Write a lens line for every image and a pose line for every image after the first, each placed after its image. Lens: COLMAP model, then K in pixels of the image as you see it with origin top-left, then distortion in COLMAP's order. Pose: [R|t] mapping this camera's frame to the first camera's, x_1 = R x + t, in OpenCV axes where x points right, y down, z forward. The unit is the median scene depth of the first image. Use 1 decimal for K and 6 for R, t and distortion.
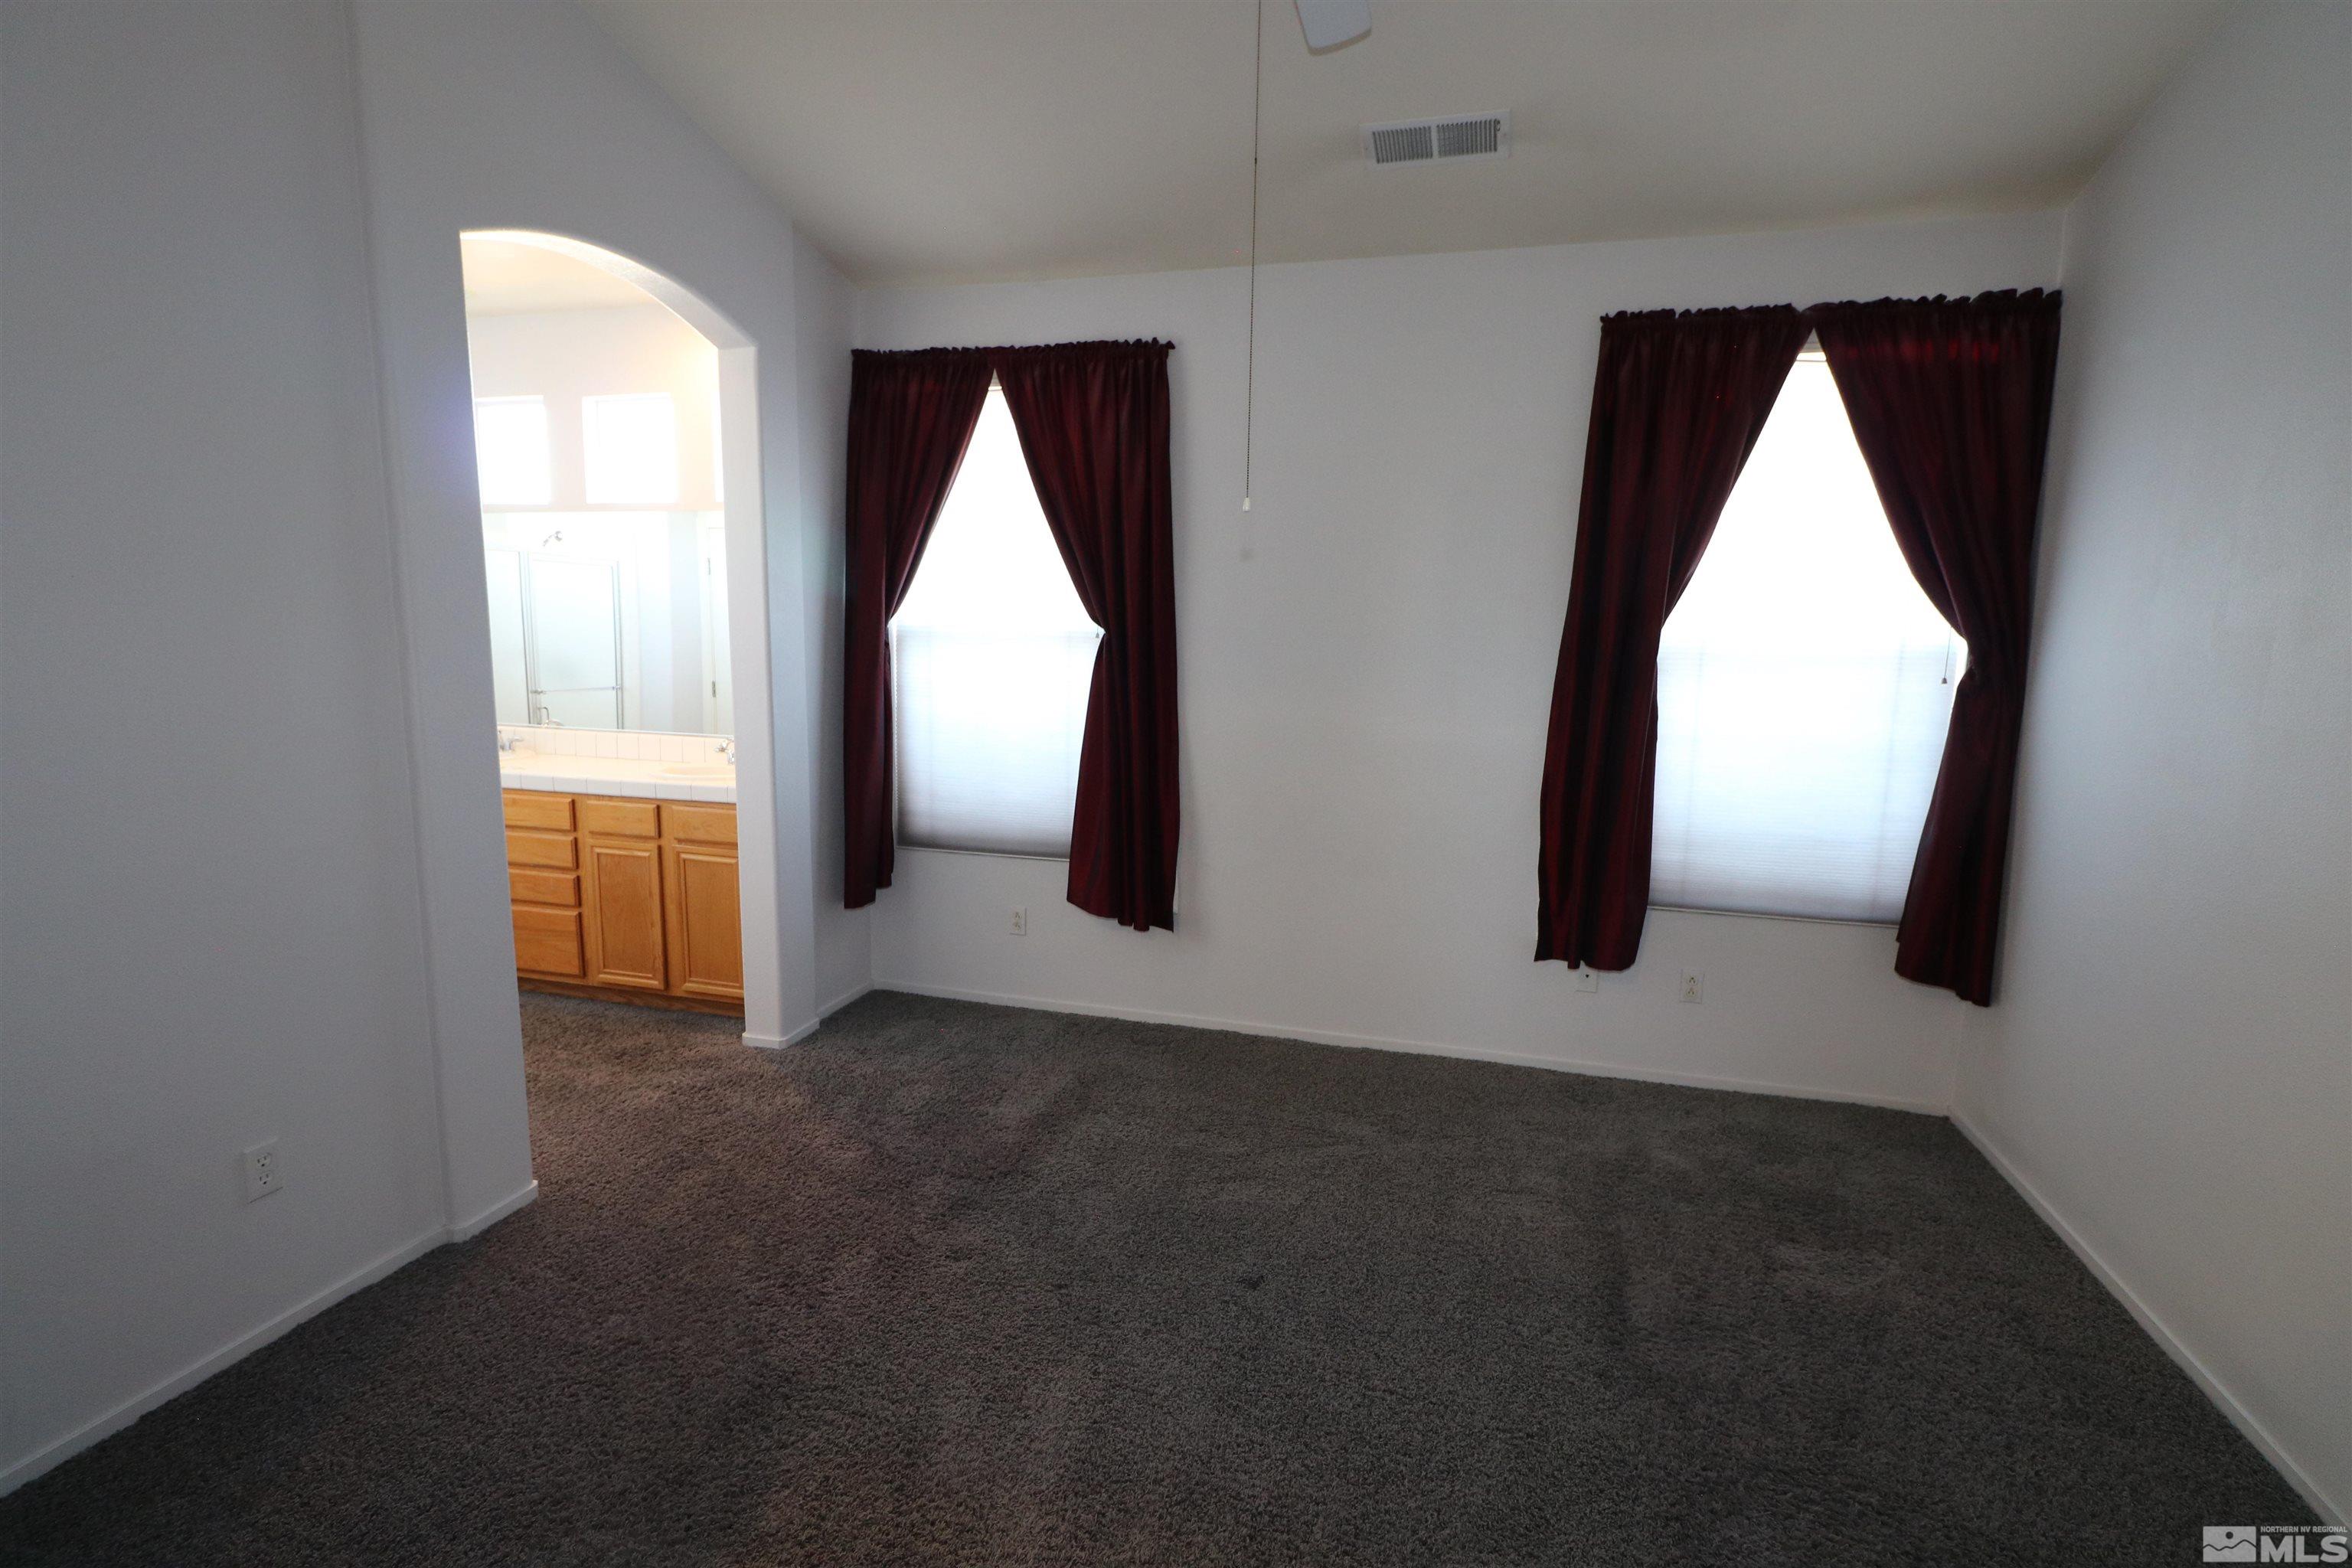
lens RADIAL K [[1080.3, 0, 1177.3], [0, 1080.3, 779.9], [0, 0, 1]] dist [-0.000503, 0.000557]
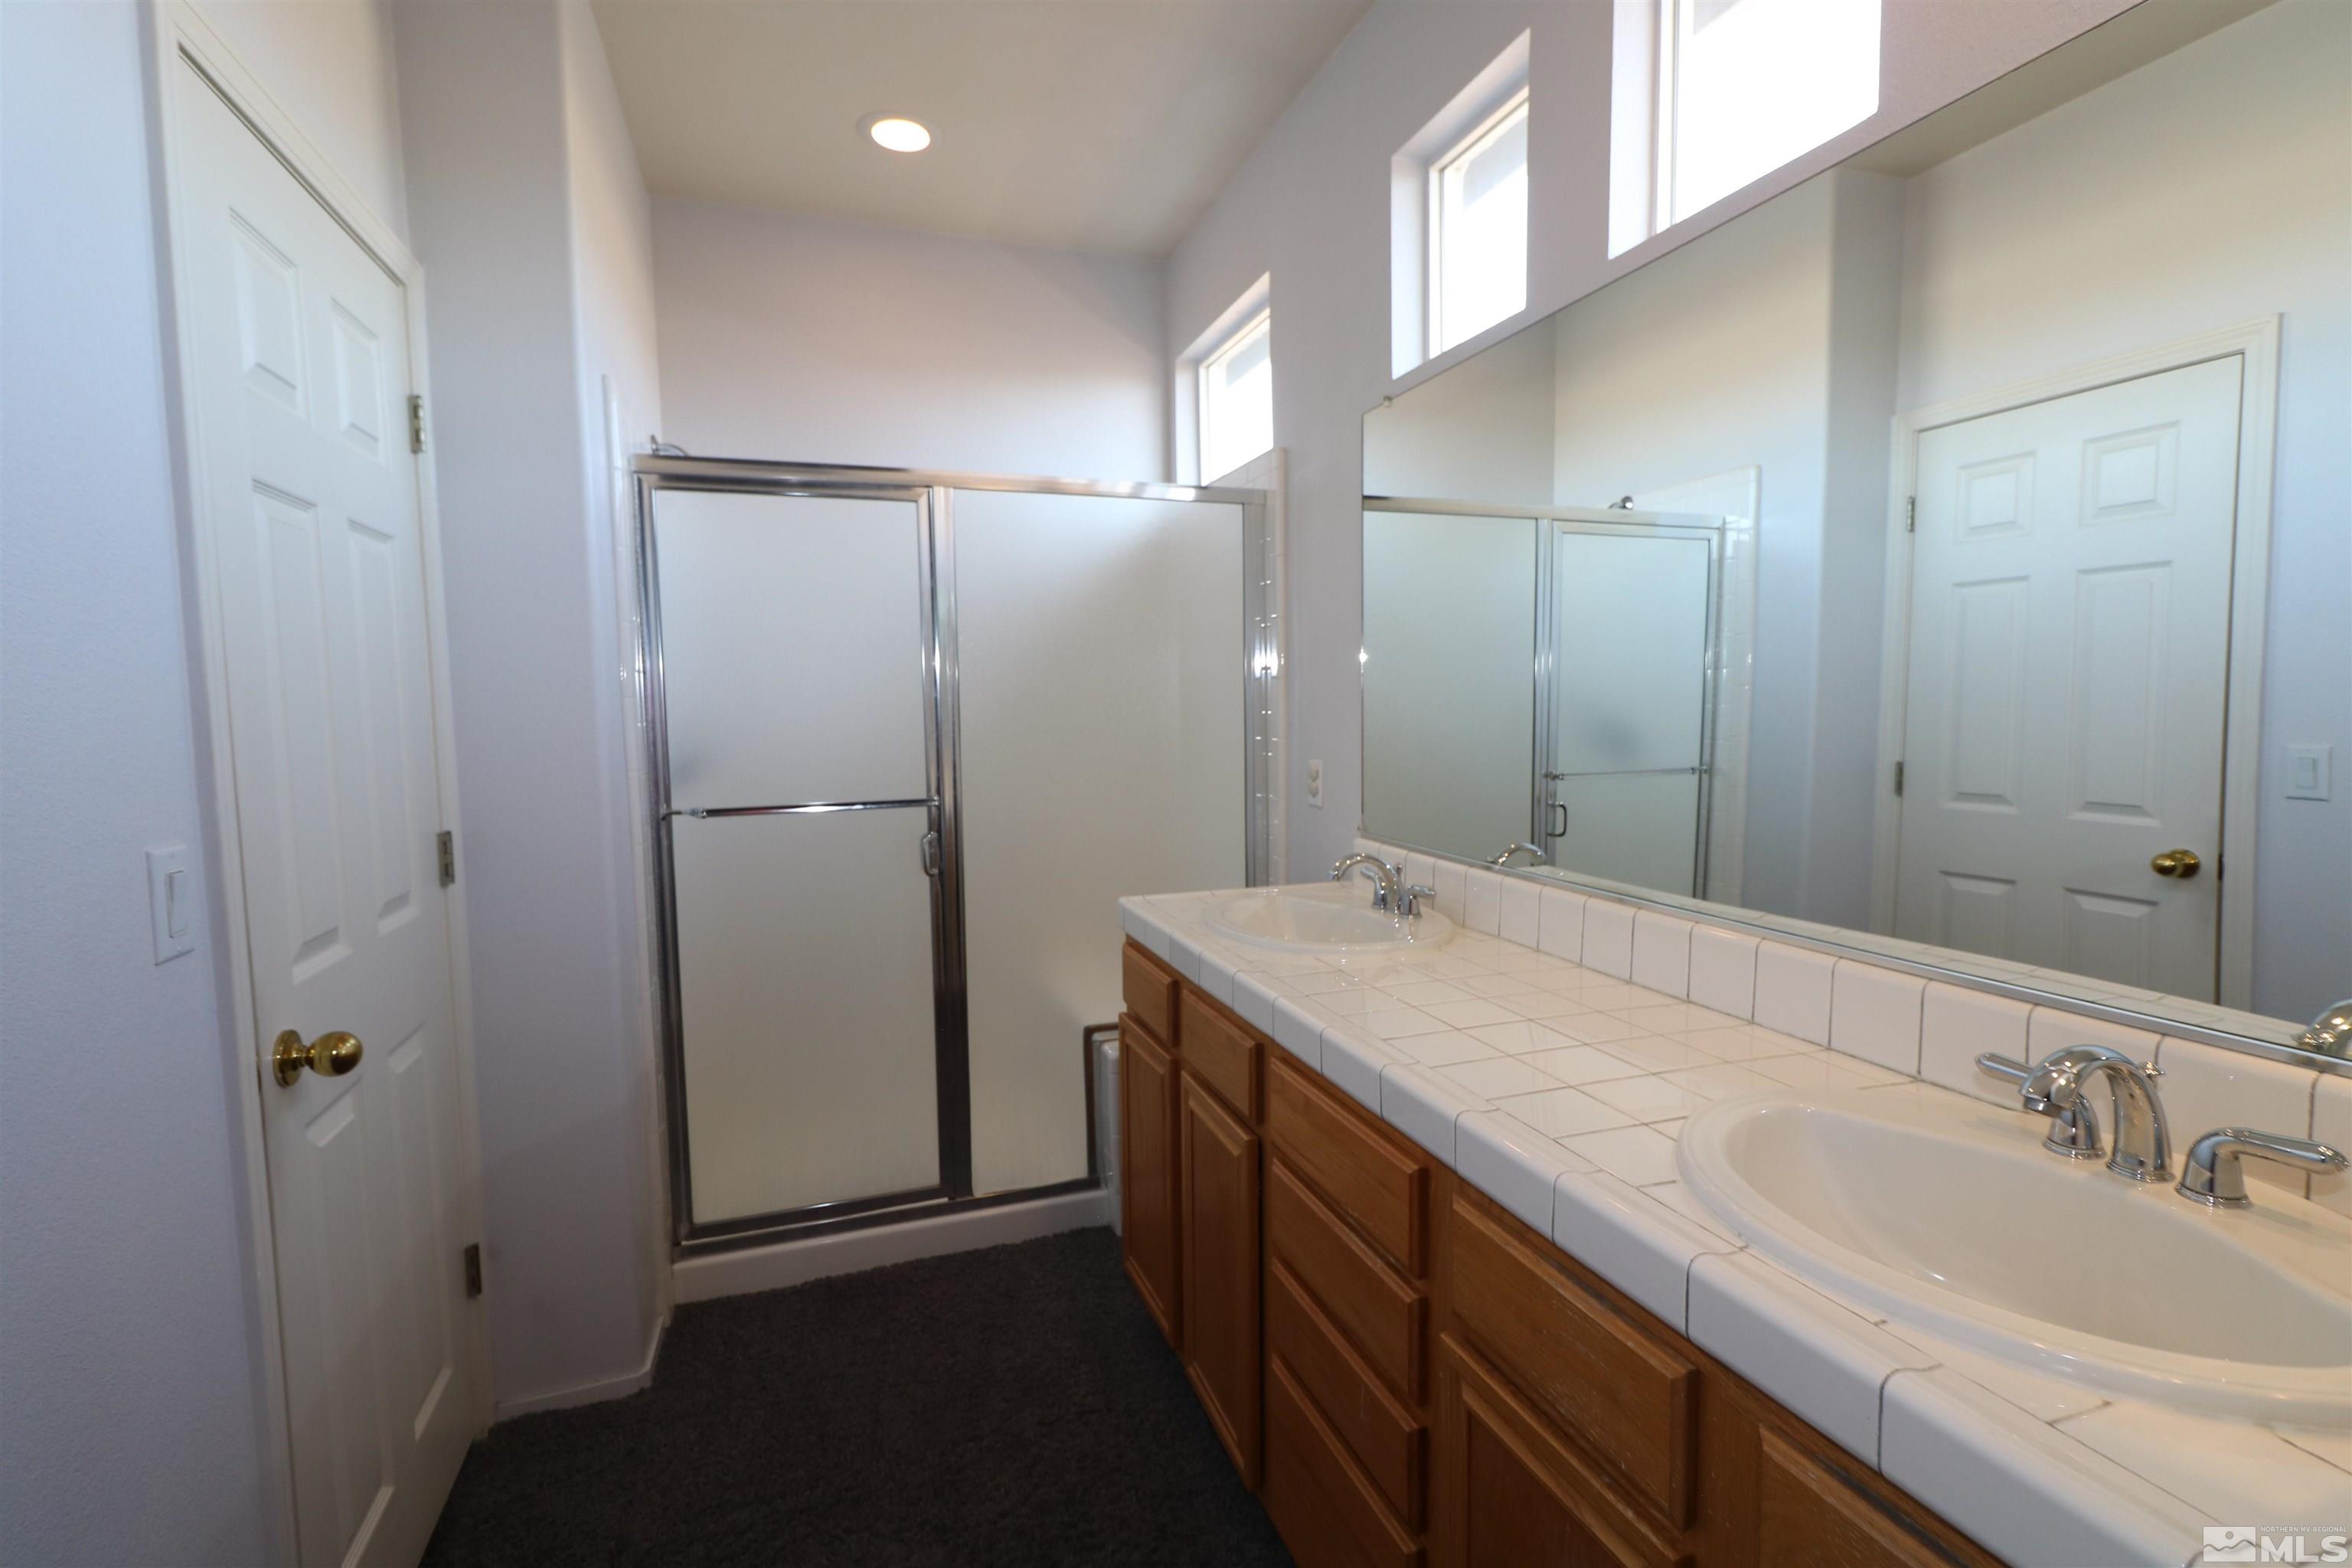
lens RADIAL K [[1080.3, 0, 1177.5], [0, 1080.3, 788.8], [0, 0, 1]] dist [-0.000503, 0.000557]
pose [[0.573348, 0.042684, -0.818200, -0.246295], [-0.088536, 0.996022, -0.010080, -0.051884], [0.814515, 0.078220, 0.574846, 0.521693]]
